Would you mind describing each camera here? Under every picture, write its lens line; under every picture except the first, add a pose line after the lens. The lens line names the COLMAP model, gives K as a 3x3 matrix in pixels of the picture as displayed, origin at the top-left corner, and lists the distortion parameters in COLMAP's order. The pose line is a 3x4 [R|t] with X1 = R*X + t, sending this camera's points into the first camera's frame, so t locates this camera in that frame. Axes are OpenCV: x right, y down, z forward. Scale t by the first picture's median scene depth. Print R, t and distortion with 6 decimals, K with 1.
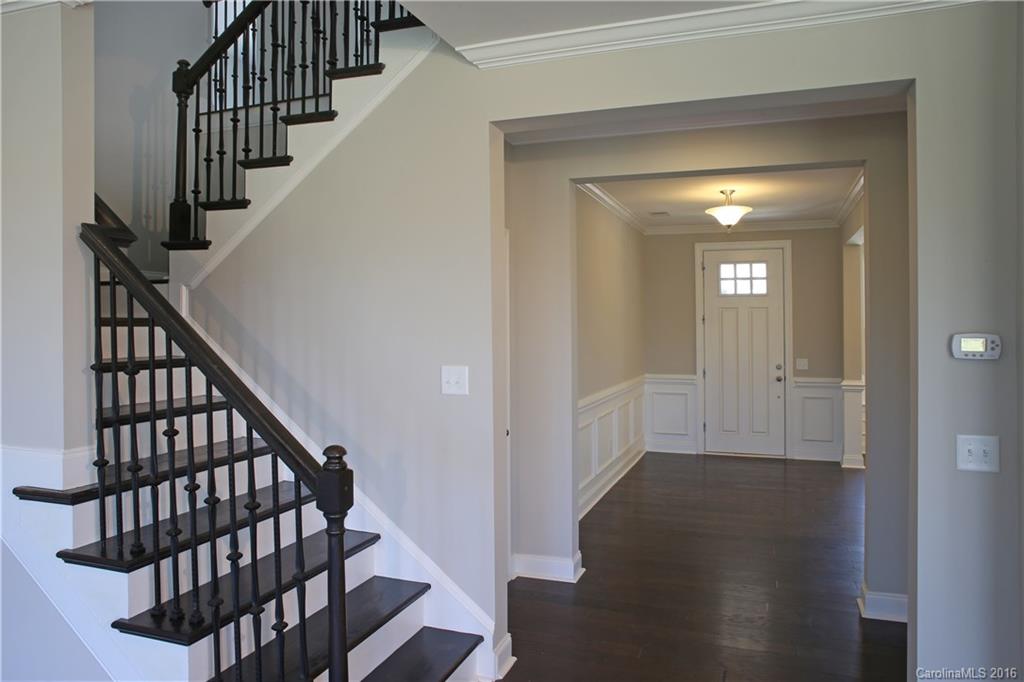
lens RADIAL K [[696.8, 0, 478.5], [0, 696.8, 331.4], [0, 0, 1]] dist [-0.076030, 0.042456]
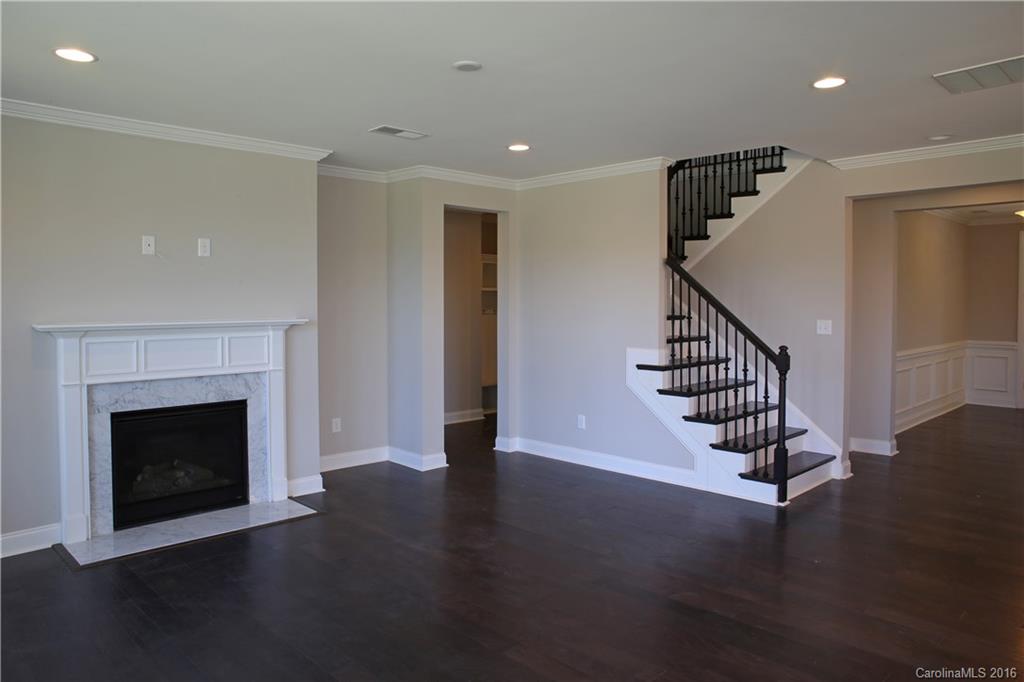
lens RADIAL K [[696.8, 0, 492.5], [0, 696.8, 337.4], [0, 0, 1]] dist [-0.076030, 0.042456]
pose [[0.914024, 0.021071, -0.405113, -0.093217], [-0.002081, 0.998881, 0.047257, 0.007652], [0.405656, -0.042351, 0.913044, -1.057130]]
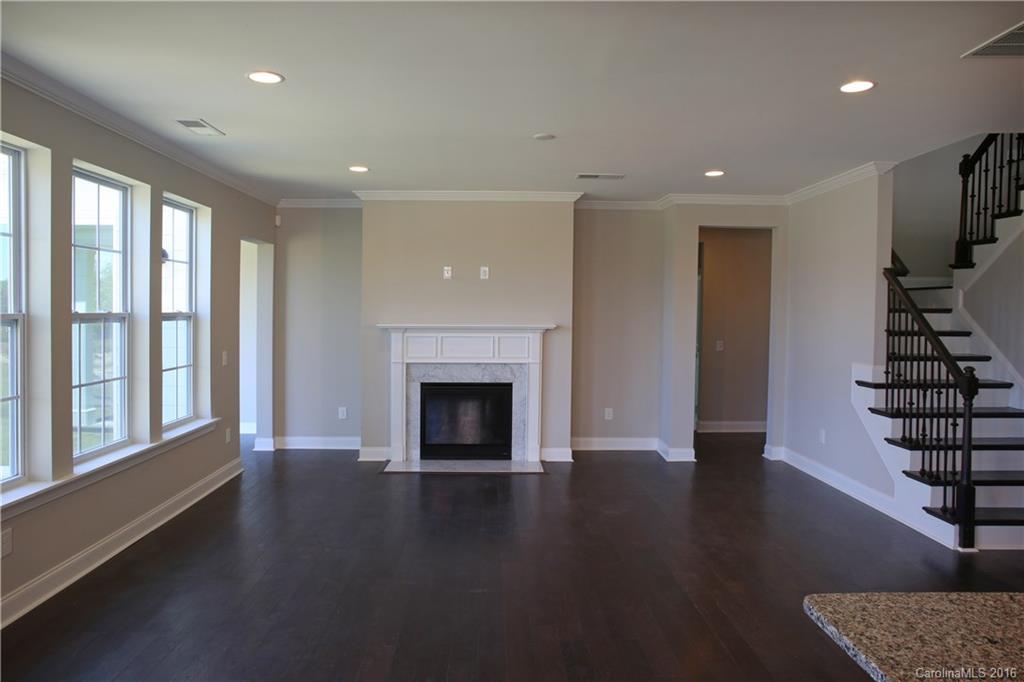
lens RADIAL K [[696.8, 0, 510.1], [0, 696.8, 351.8], [0, 0, 1]] dist [-0.076030, 0.042456]
pose [[0.398228, 0.056838, -0.915524, 0.710792], [-0.010971, 0.998302, 0.057205, 0.003561], [0.917221, -0.012737, 0.398175, -0.735808]]
